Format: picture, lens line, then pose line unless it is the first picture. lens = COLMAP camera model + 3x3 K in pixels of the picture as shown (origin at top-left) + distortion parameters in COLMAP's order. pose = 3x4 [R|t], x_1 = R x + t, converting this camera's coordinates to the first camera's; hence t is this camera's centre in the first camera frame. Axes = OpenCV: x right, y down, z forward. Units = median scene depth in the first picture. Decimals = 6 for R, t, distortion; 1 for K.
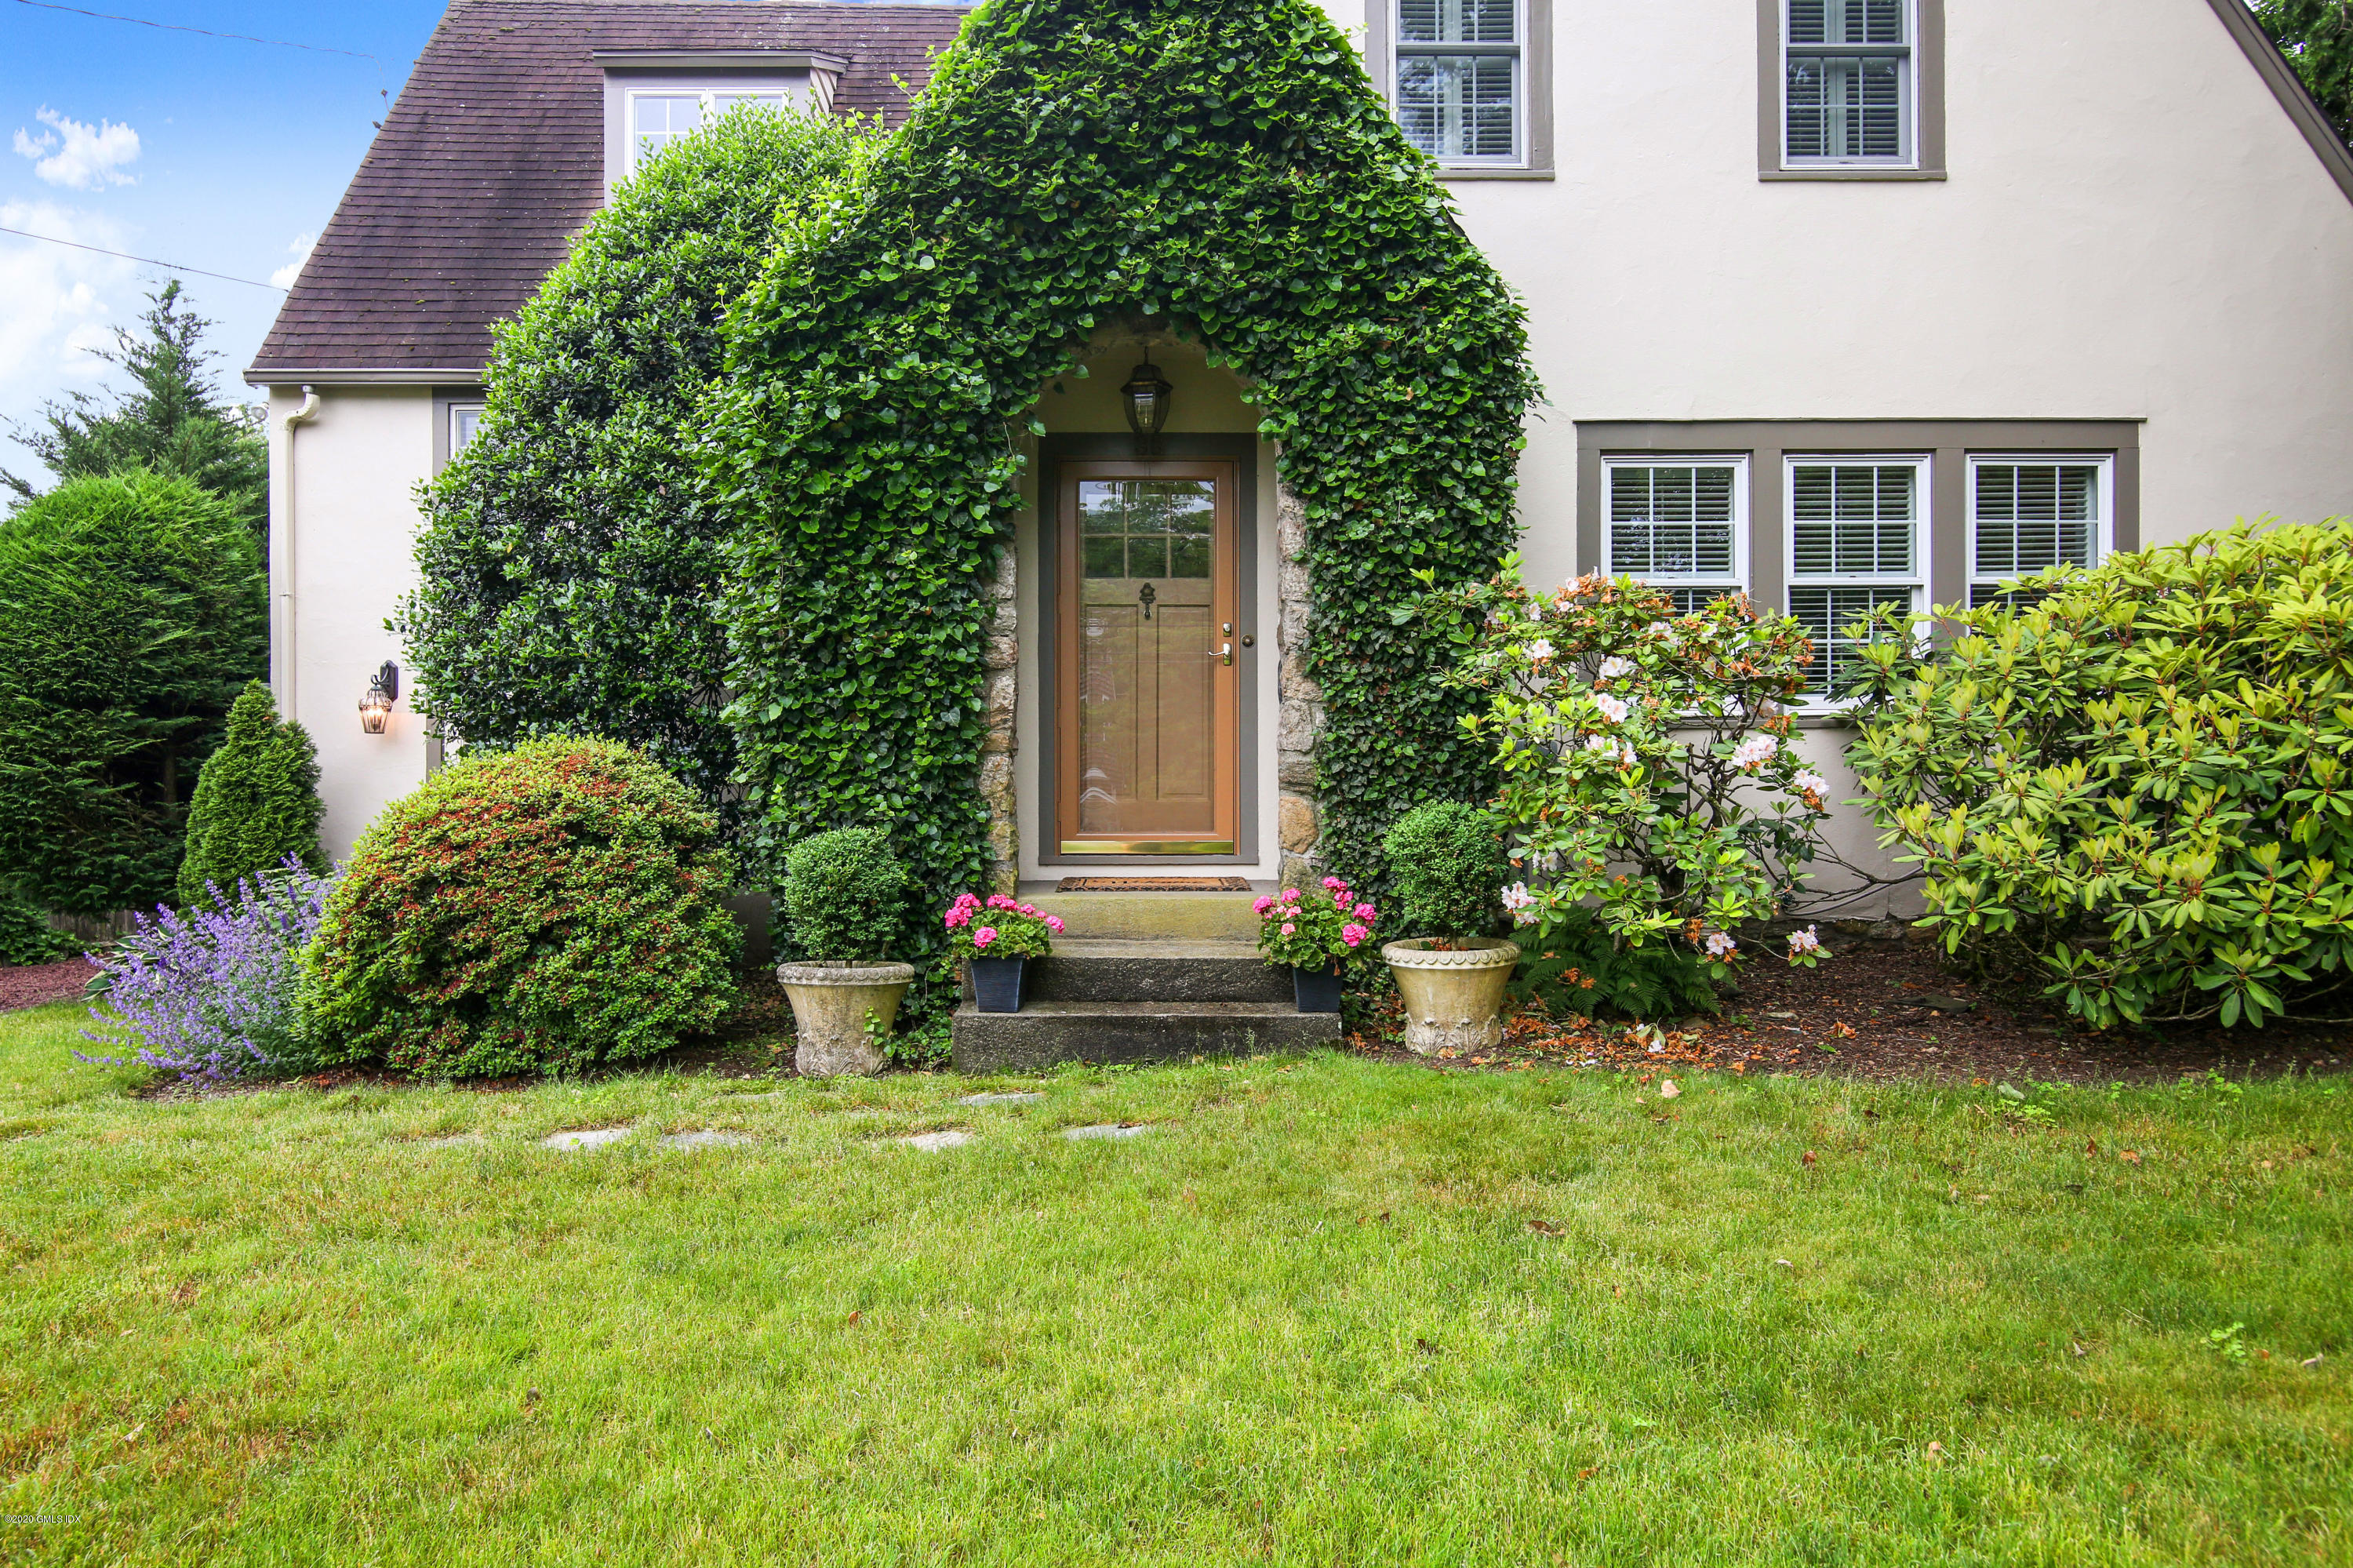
lens RADIAL K [[1642.6, 0, 1176.5], [0, 1642.6, 784.0], [0, 0, 1]] dist [-0.007046, -0.000626]
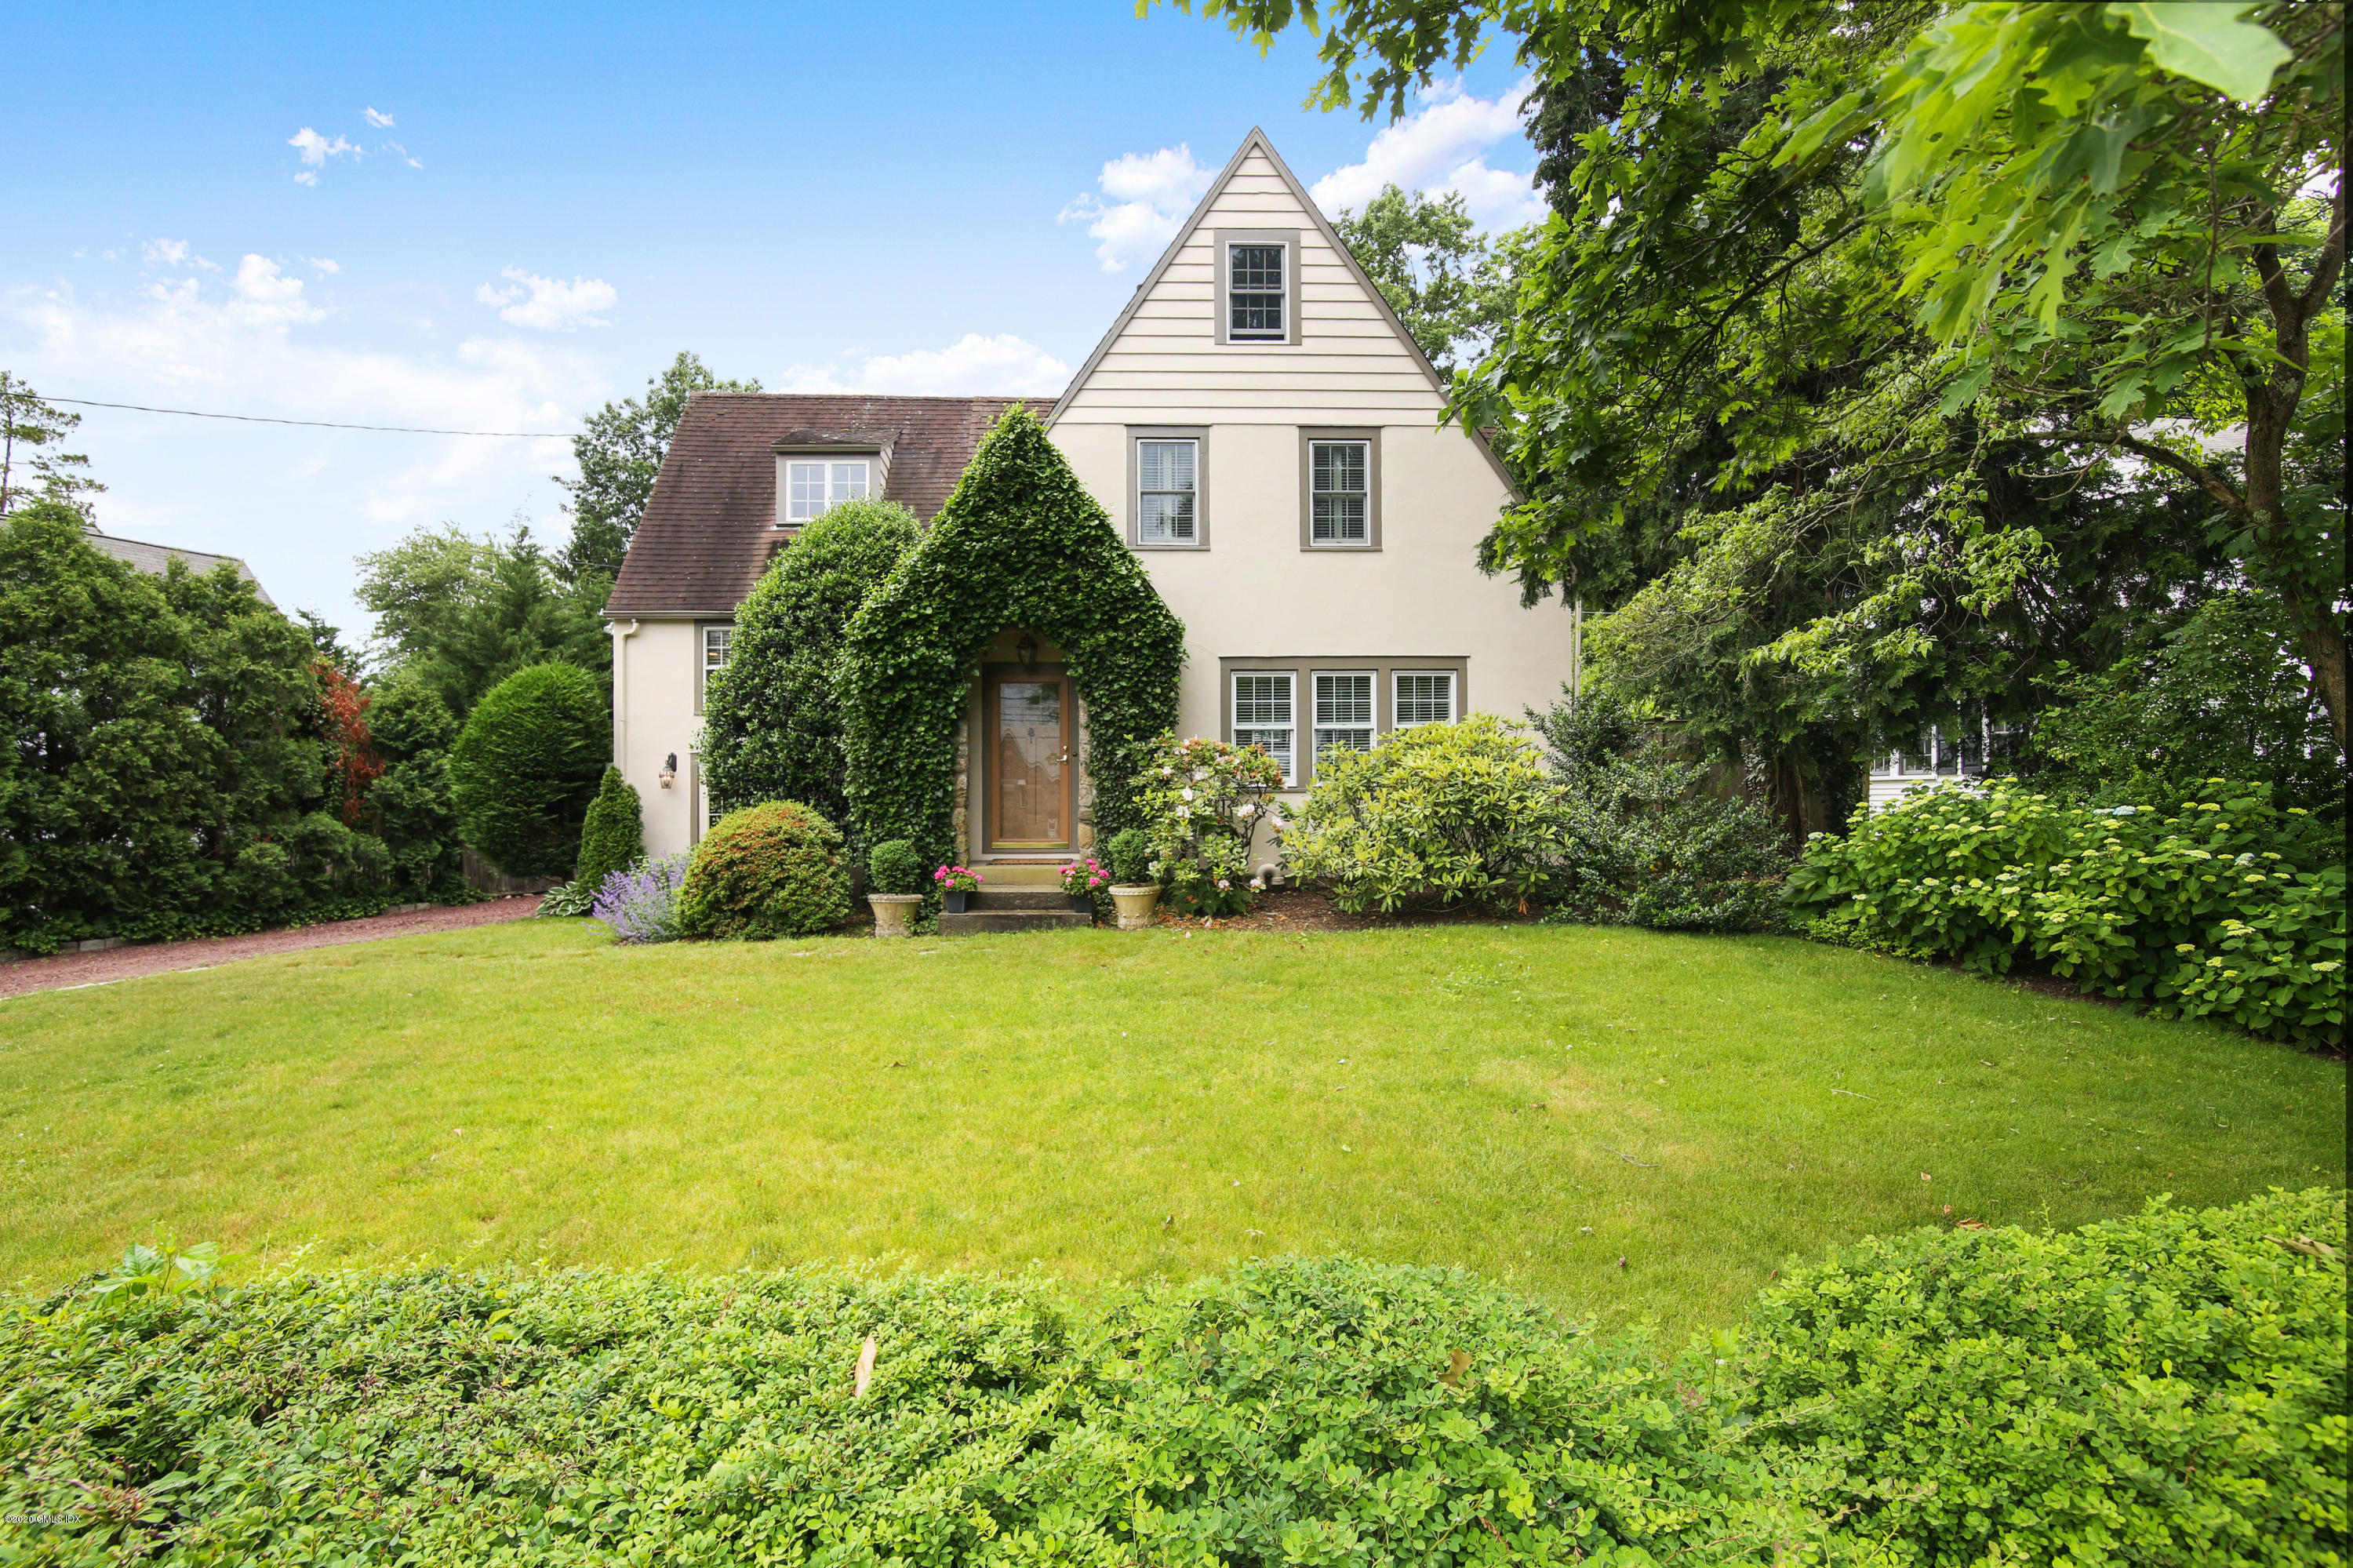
lens RADIAL K [[1084.6, 0, 1148.0], [0, 1084.6, 782.3], [0, 0, 1]] dist [-0.018709, -0.000007]
pose [[0.999683, -0.001378, 0.025134, 0.131448], [0.001630, 0.999948, -0.010028, -0.040829], [-0.025119, 0.010066, 0.999634, -0.611715]]
